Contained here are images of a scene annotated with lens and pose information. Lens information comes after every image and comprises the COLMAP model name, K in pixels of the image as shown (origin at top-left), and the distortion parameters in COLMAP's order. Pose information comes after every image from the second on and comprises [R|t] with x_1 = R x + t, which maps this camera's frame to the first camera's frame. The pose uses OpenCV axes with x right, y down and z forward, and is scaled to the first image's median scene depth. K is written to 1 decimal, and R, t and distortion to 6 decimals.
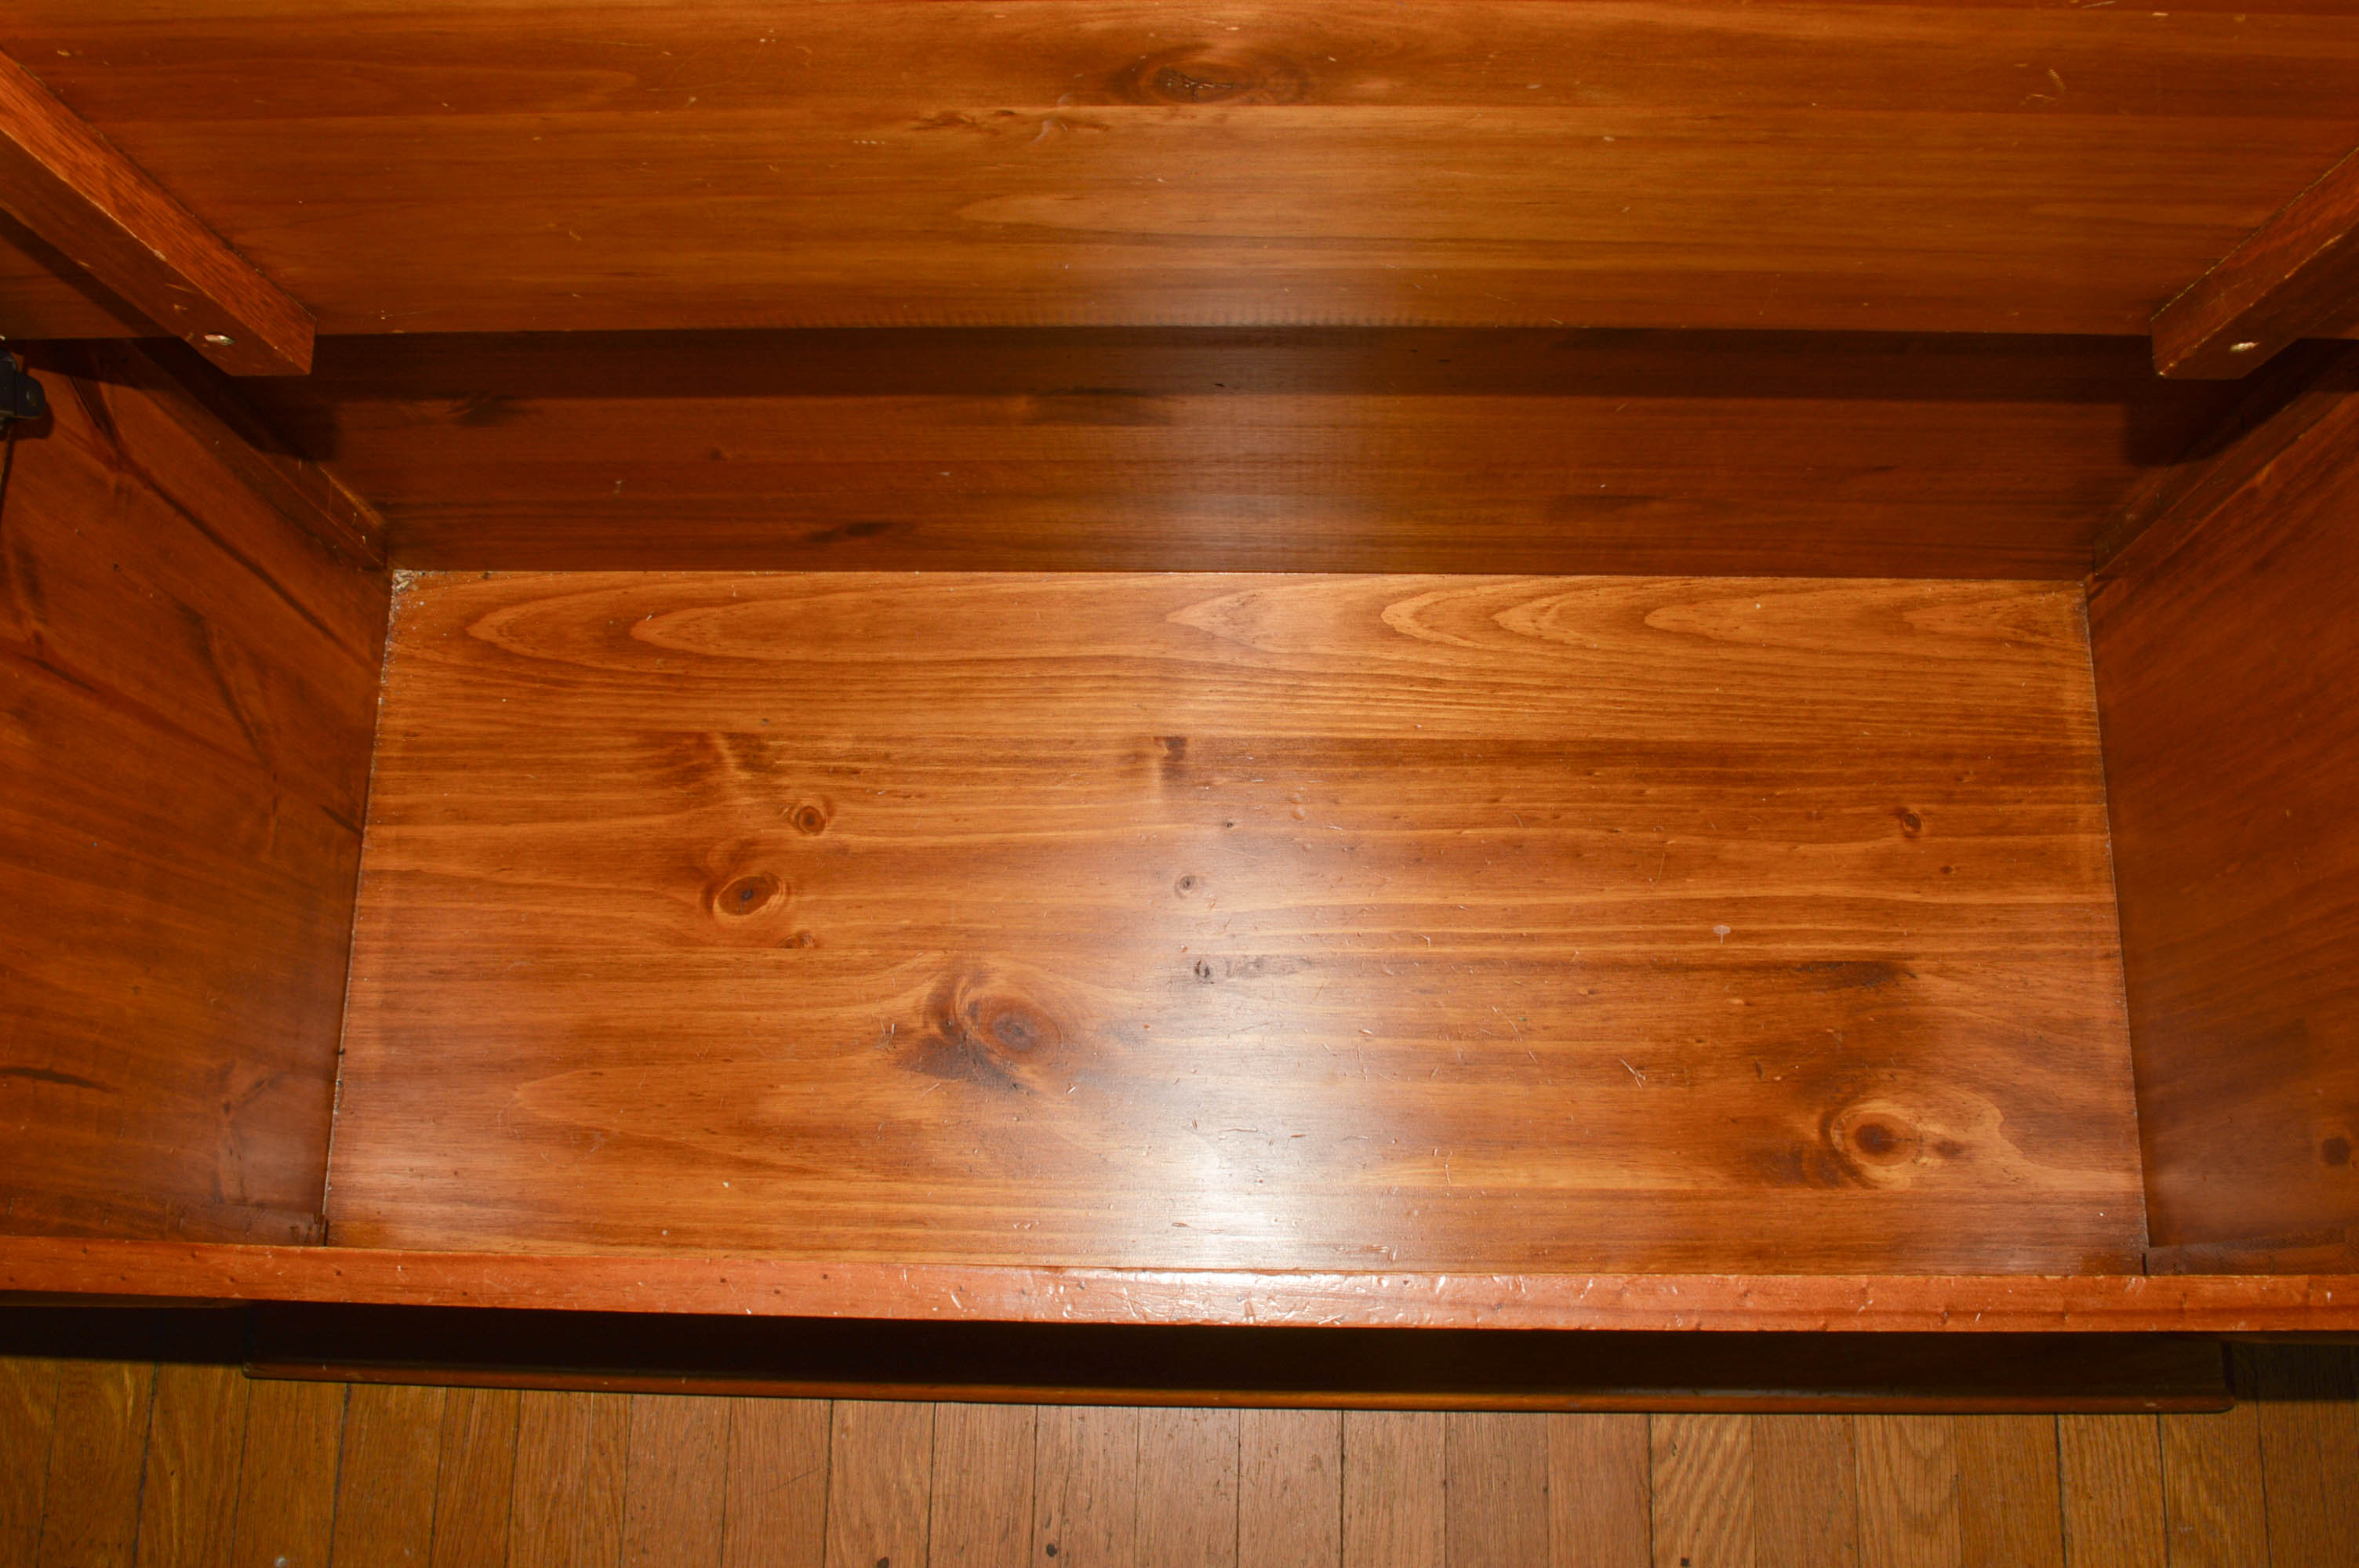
lens RADIAL K [[2037.9, 0, 1179.5], [0, 2037.9, 784.0], [0, 0, 1]] dist [-0.046837, 0.000768]
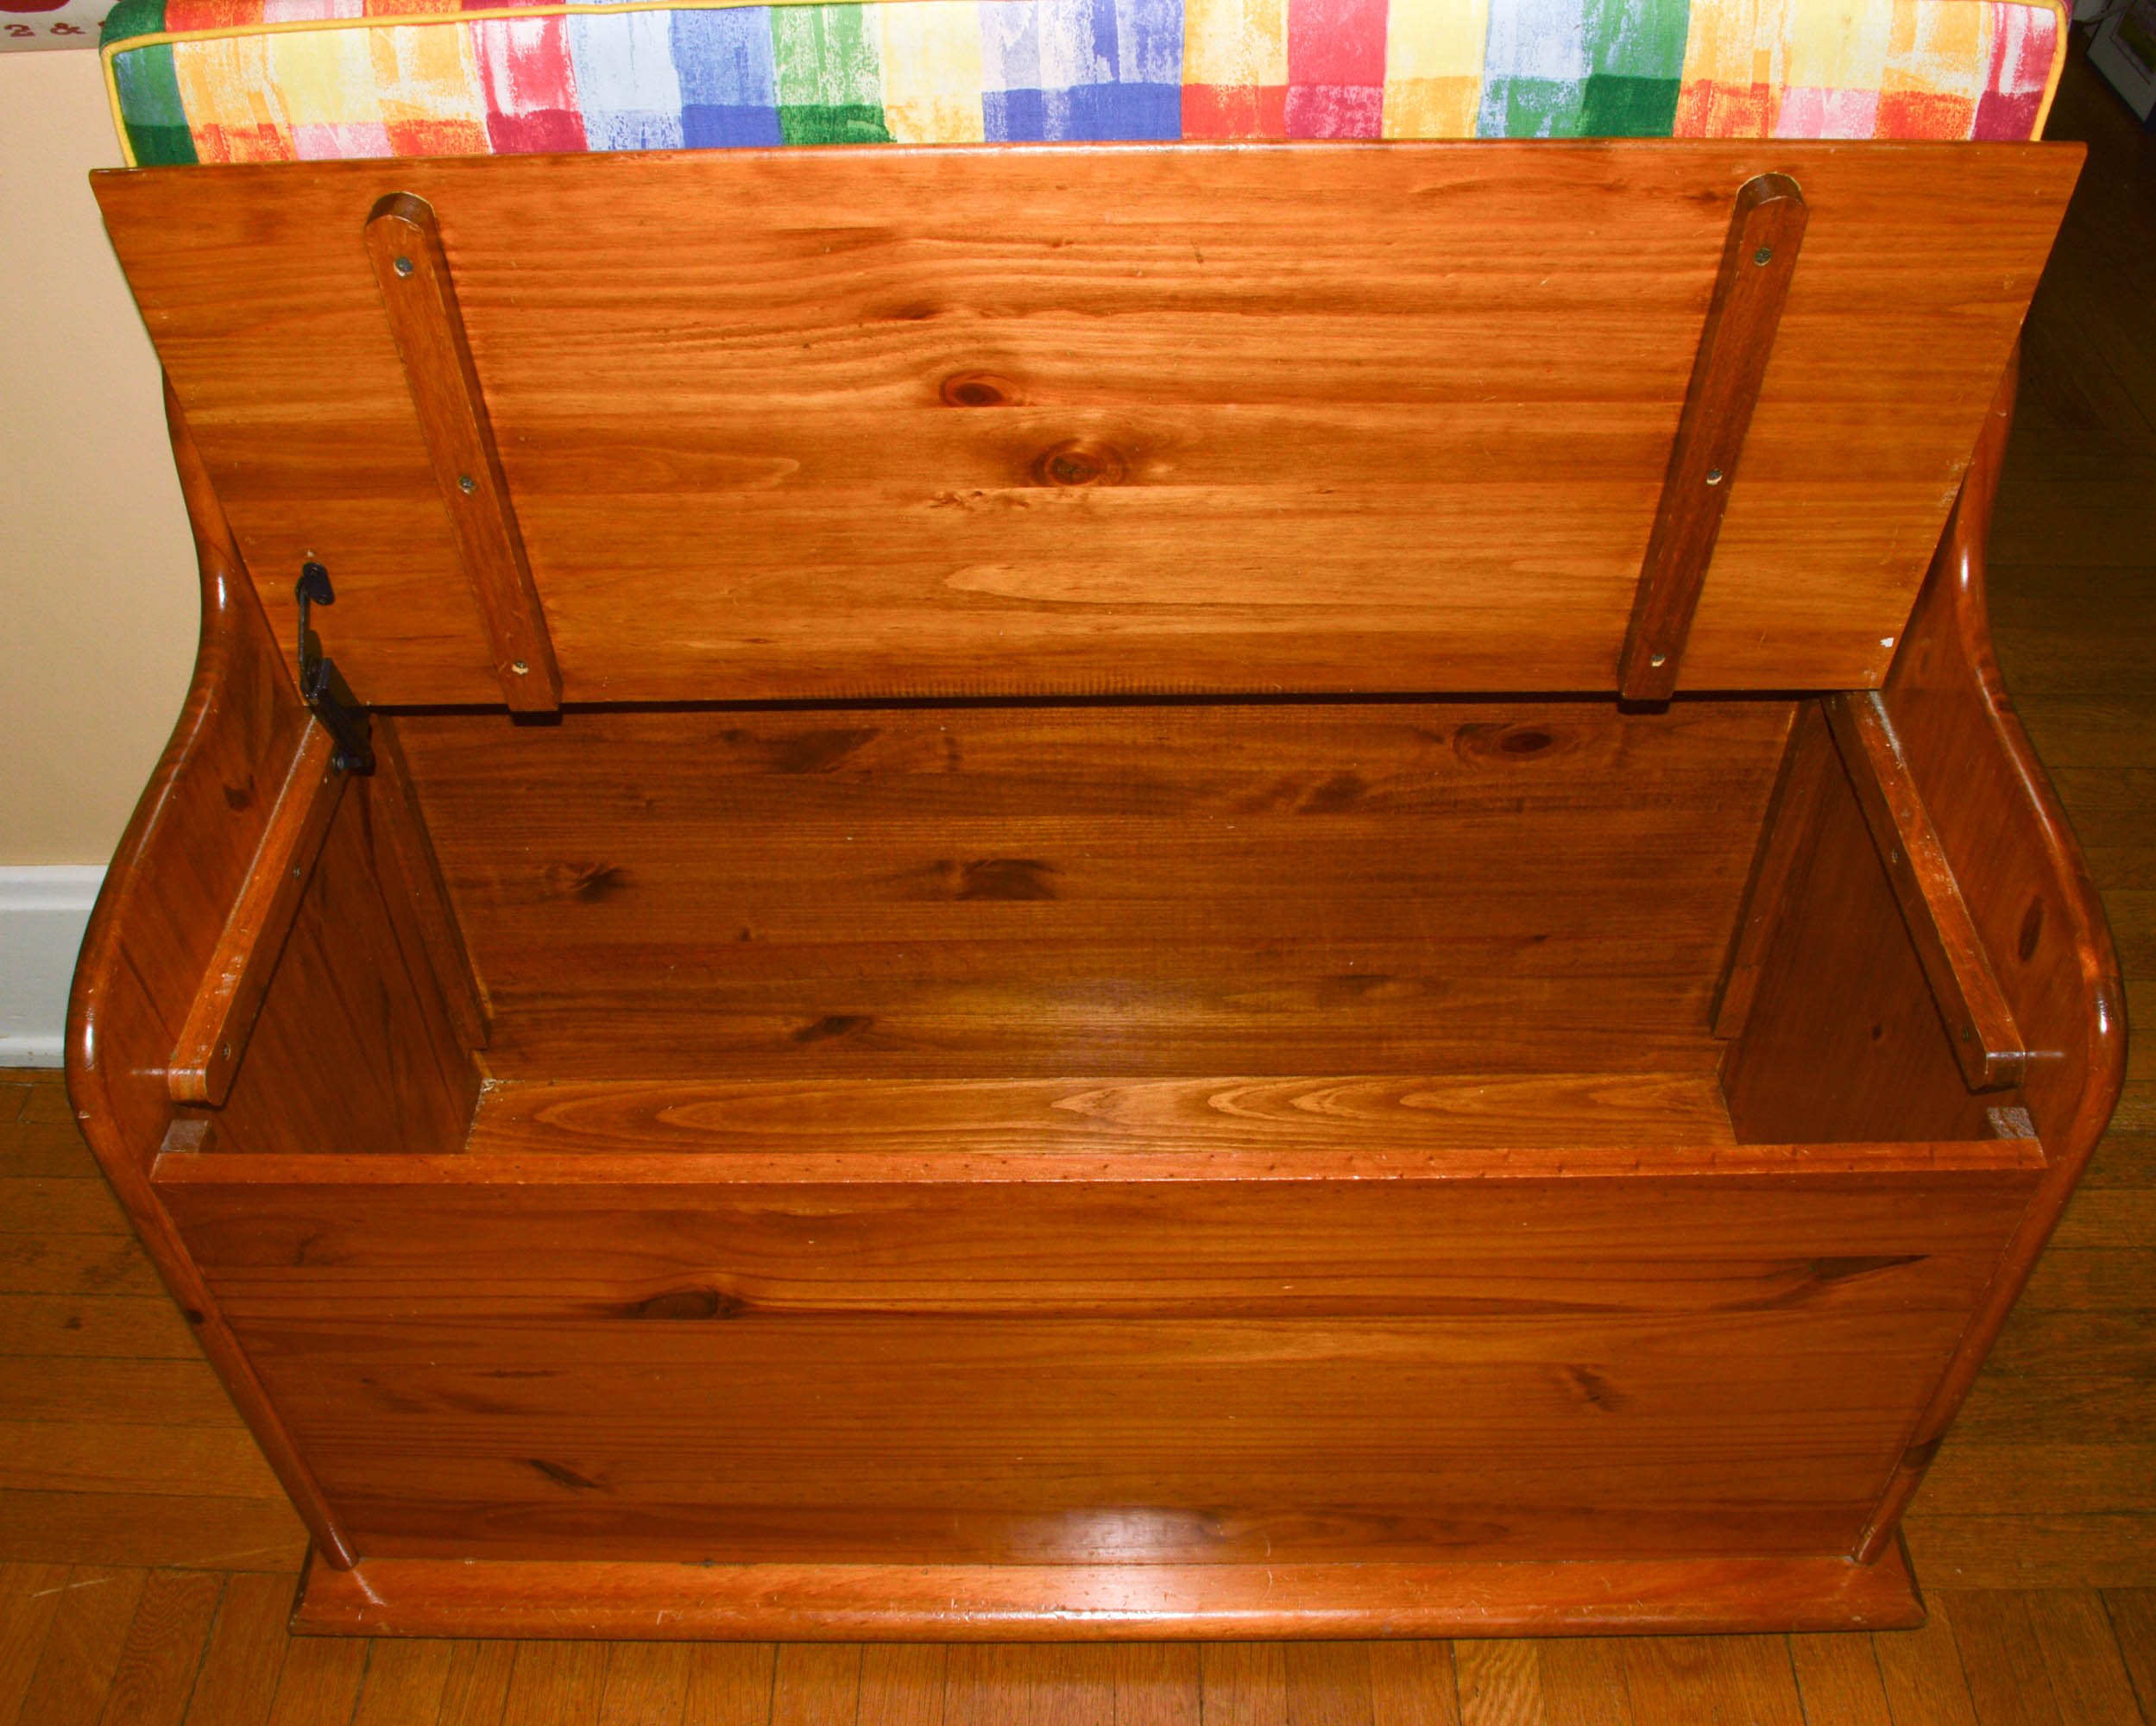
lens RADIAL K [[2005.6, 0, 1078.0], [0, 2005.6, 863.0], [0, 0, 1]] dist [-0.007428, -0.008268]
pose [[0.999885, -0.002846, 0.014915, -0.007984], [0.009911, 0.866490, -0.499097, 0.458448], [-0.011503, 0.499187, 0.866418, -0.253145]]
